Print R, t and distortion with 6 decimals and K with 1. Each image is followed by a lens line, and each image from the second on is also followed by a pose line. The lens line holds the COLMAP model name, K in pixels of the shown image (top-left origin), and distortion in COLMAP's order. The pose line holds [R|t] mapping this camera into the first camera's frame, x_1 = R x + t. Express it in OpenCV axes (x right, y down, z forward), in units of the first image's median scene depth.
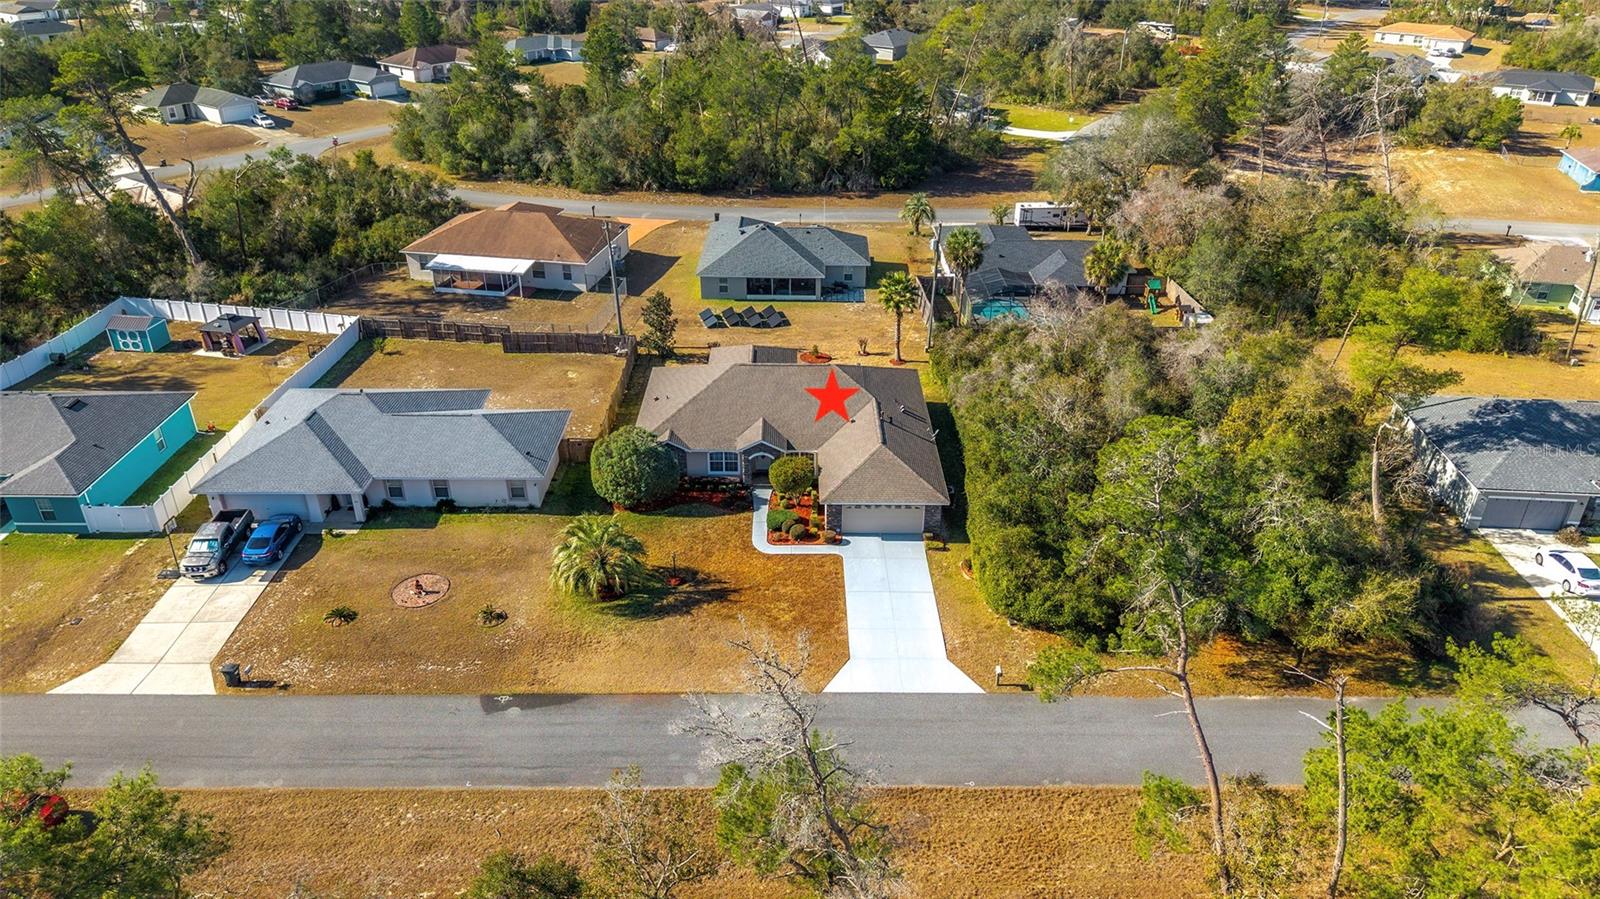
lens RADIAL K [[1077.2, 0, 800.0], [0, 1077.2, 449.5], [0, 0, 1]] dist [-0.005145, -0.002236]
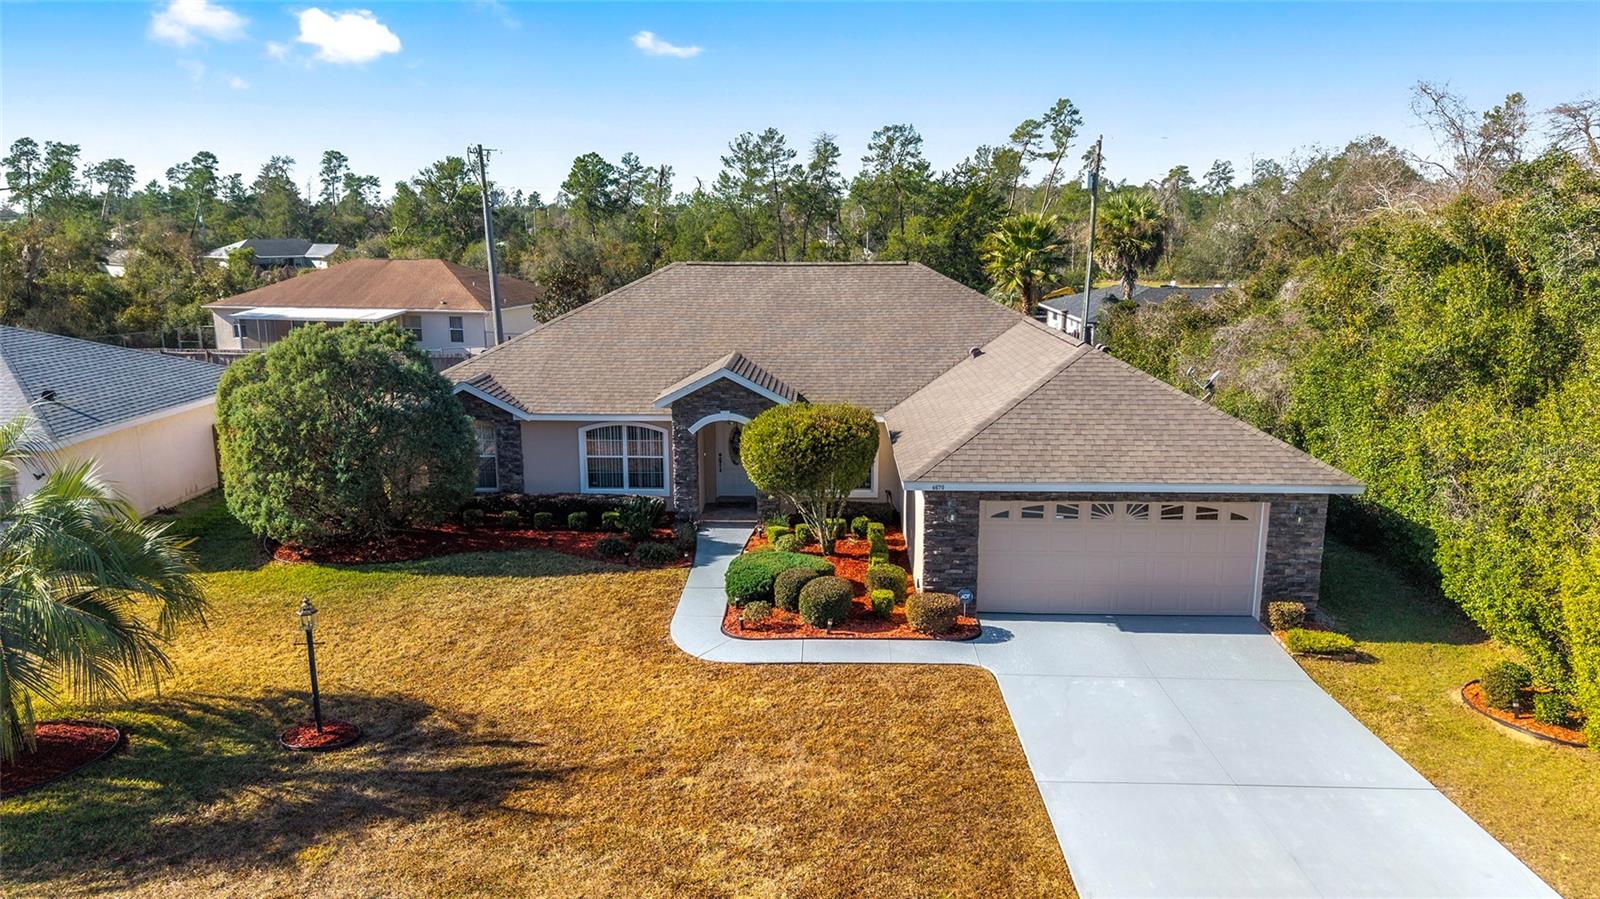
lens RADIAL K [[1100.2, 0, 800.0], [0, 1100.2, 449.5], [0, 0, 1]] dist [-0.006627, -0.002411]
pose [[0.999478, 0.002575, -0.032211, 0.000070], [-0.011325, 0.961507, -0.274547, 0.075438], [0.030264, 0.274769, 0.961034, 0.445262]]
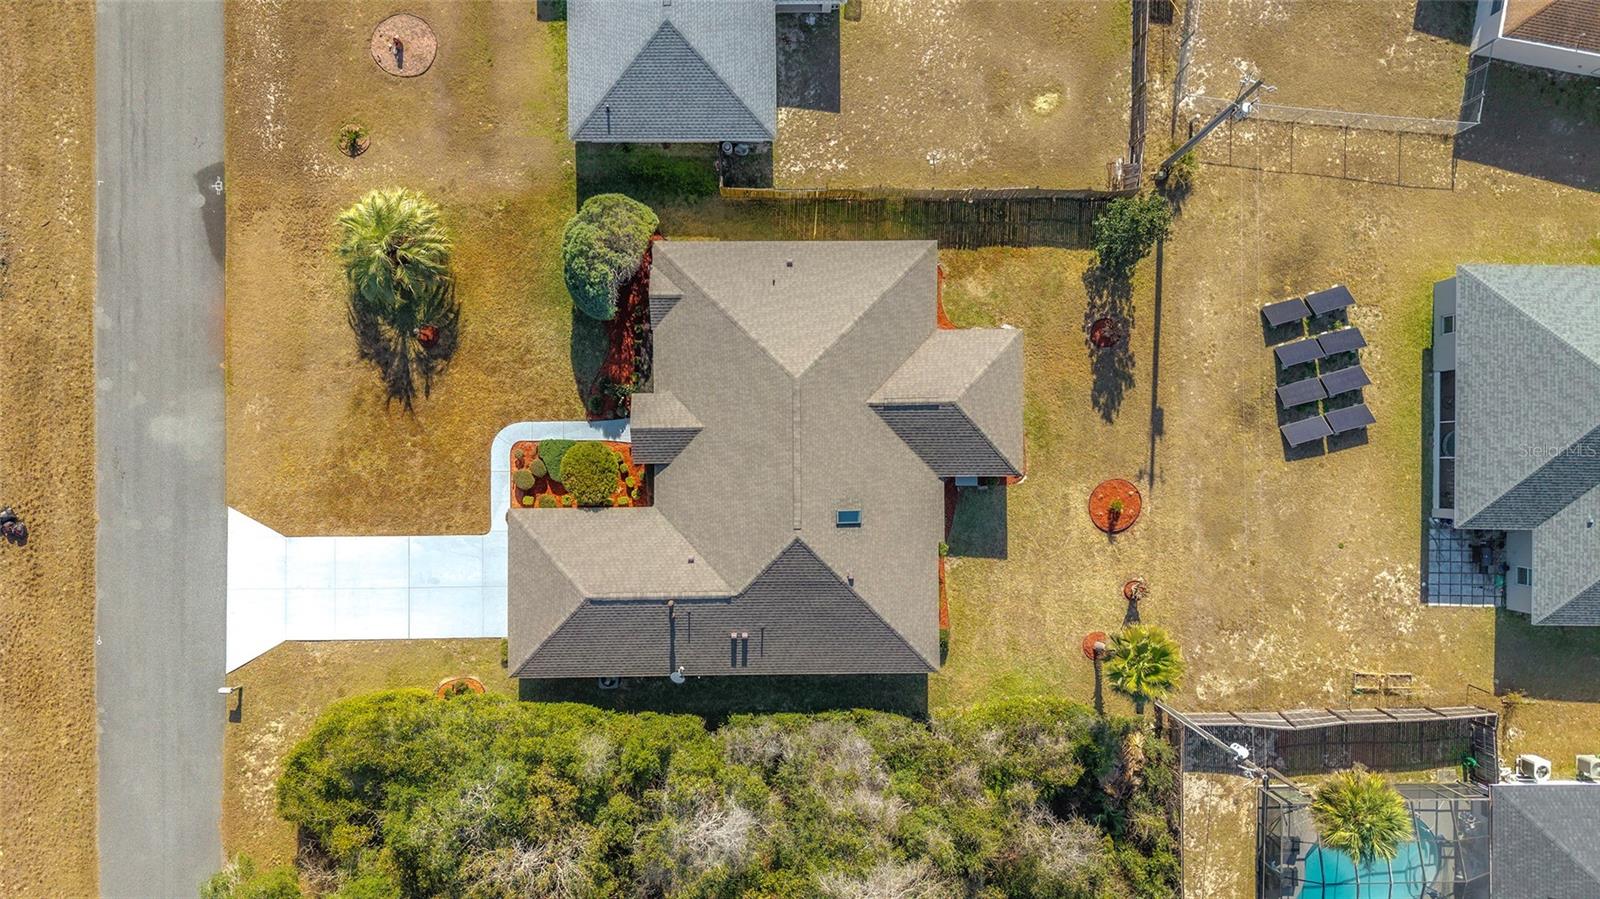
lens RADIAL K [[1100.2, 0, 800.0], [0, 1100.2, 449.5], [0, 0, 1]] dist [-0.006627, -0.002411]
pose [[0.005990, 0.999766, -0.020779, -0.003755], [-0.476540, 0.021122, 0.878899, -0.462284], [0.879132, 0.004638, 0.476555, 0.503337]]
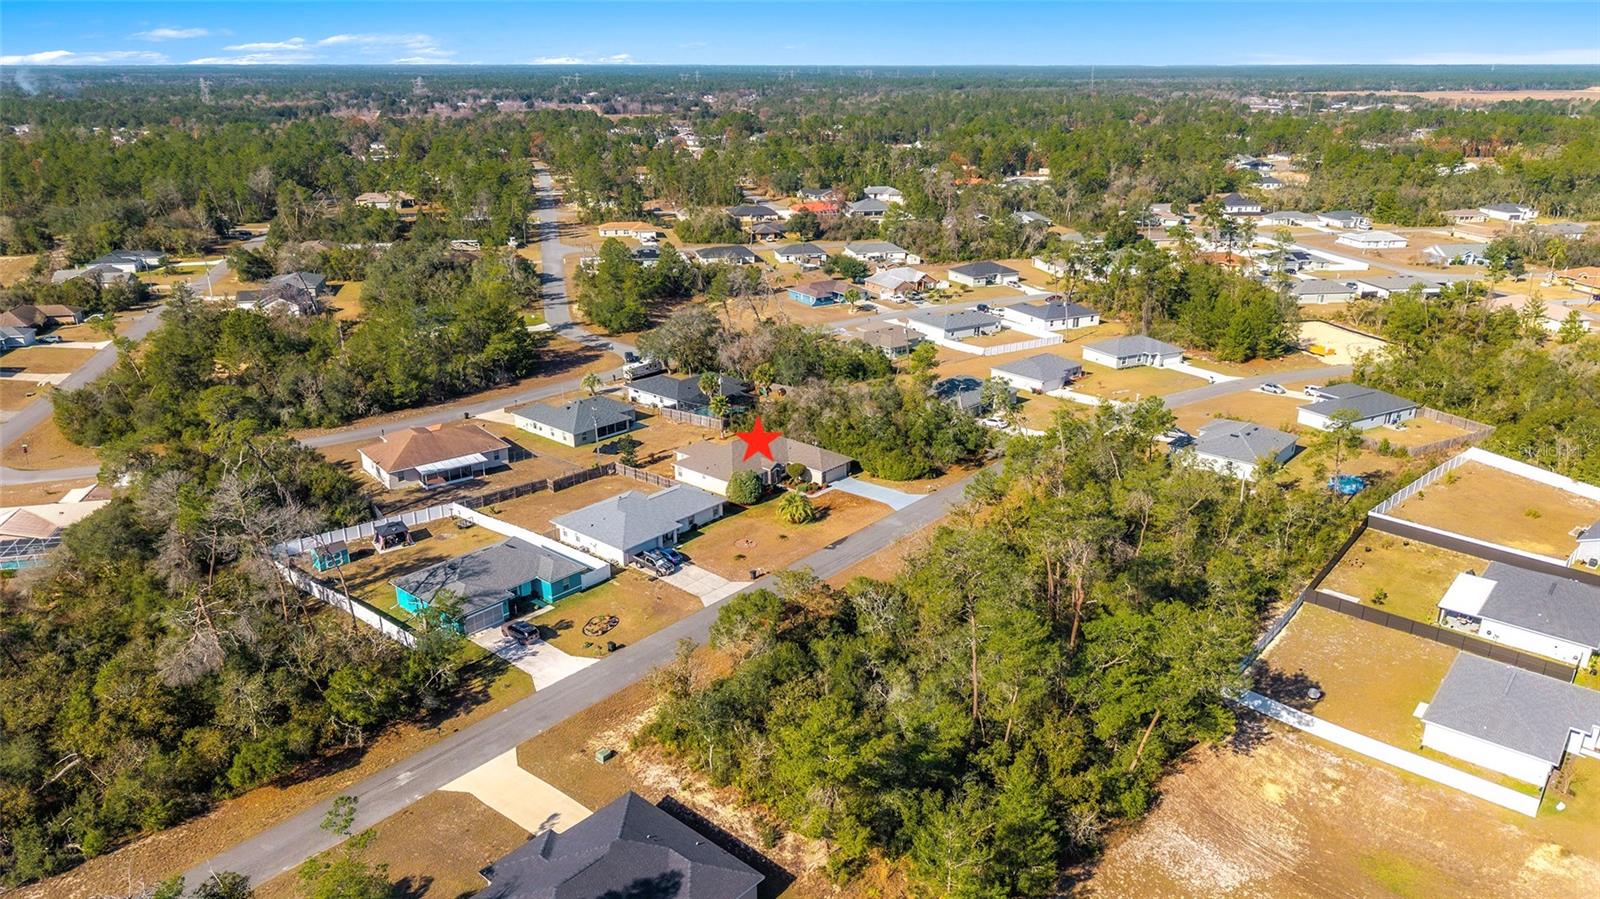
lens RADIAL K [[1089.0, 0, 824.4], [0, 1089.0, 451.5], [0, 0, 1]] dist [0.025045, -0.000520]
pose [[0.640652, -0.257660, 0.723309, -1.126144], [0.356933, 0.933983, 0.016563, -0.022129], [-0.679826, 0.247562, 0.690326, -0.483664]]
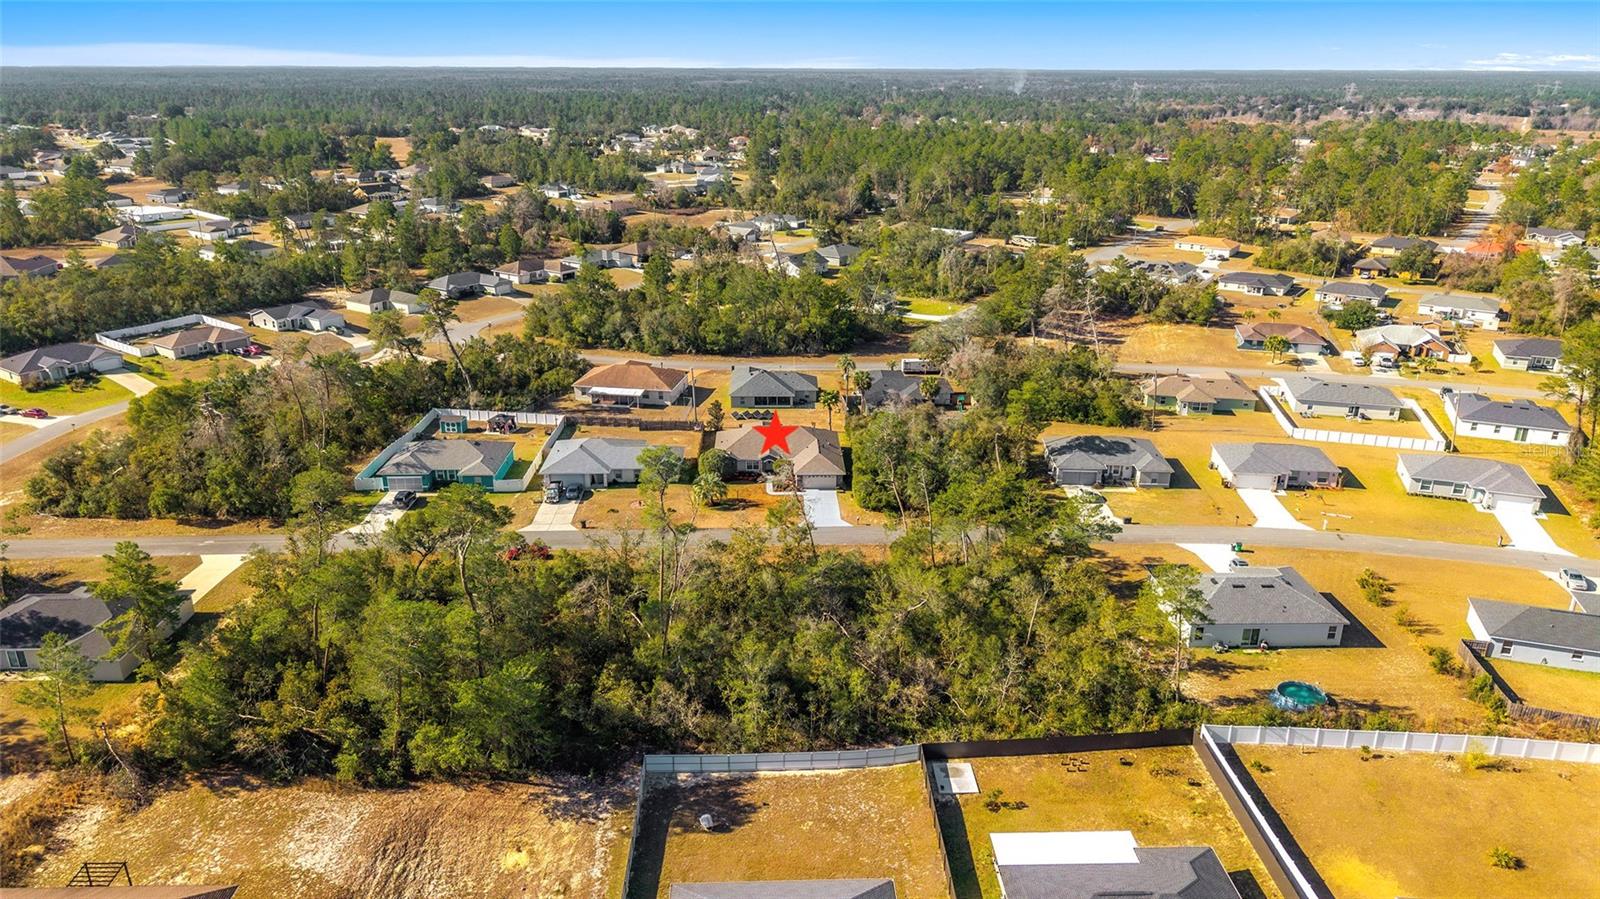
lens RADIAL K [[1076.4, 0, 800.0], [0, 1076.4, 449.5], [0, 0, 1]] dist [0.003073, -0.000334]
pose [[0.999588, -0.010025, 0.026877, -0.020885], [0.013853, 0.989154, -0.146231, 0.224165], [-0.025120, 0.146543, 0.988885, -0.928770]]
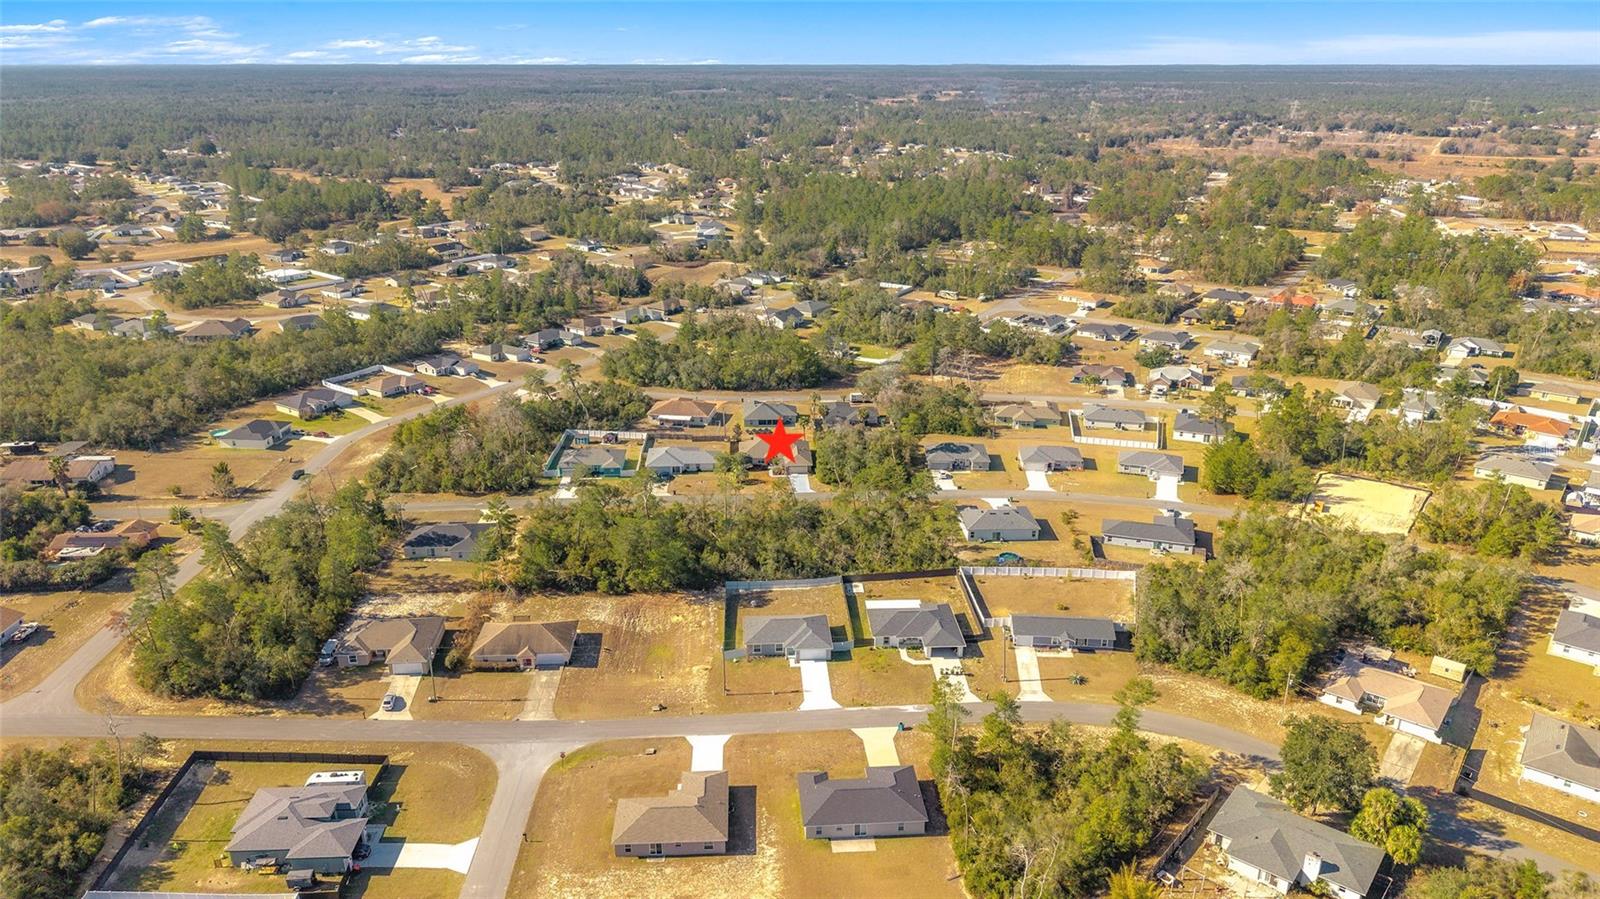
lens RADIAL K [[1100.2, 0, 800.0], [0, 1100.2, 449.5], [0, 0, 1]] dist [-0.006627, -0.002411]
pose [[0.998763, -0.020816, 0.045150, -0.077215], [0.027199, 0.988954, -0.145708, 0.416372], [-0.041619, 0.146756, 0.988297, -2.276713]]
